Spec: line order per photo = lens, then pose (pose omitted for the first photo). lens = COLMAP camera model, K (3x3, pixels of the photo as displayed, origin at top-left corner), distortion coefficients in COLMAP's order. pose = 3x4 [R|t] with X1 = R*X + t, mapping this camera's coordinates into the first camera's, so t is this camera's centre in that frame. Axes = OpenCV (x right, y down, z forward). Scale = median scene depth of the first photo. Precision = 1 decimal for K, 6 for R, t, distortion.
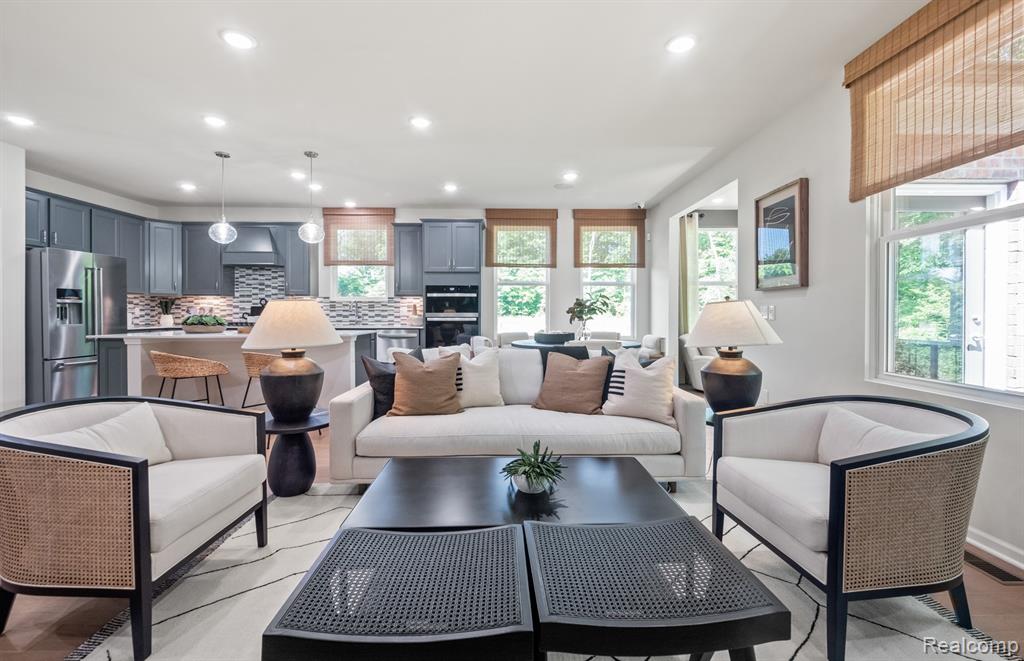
lens RADIAL K [[434.1, 0, 510.7], [0, 434.1, 316.3], [0, 0, 1]] dist [-0.000350, -0.000236]
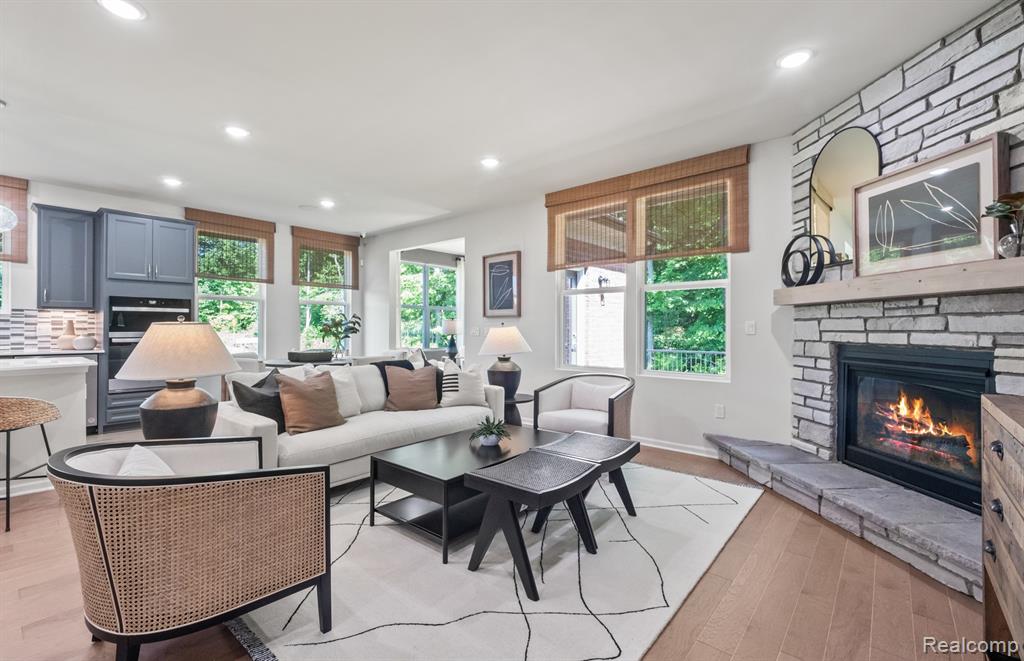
lens RADIAL K [[439.9, 0, 512.0], [0, 439.9, 330.5], [0, 0, 1]] dist [0.000903, -0.000032]
pose [[0.660134, -0.002933, 0.751143, -0.505451], [0.003143, 0.999994, 0.001143, -0.014962], [-0.751142, 0.001607, 0.660139, -0.069569]]
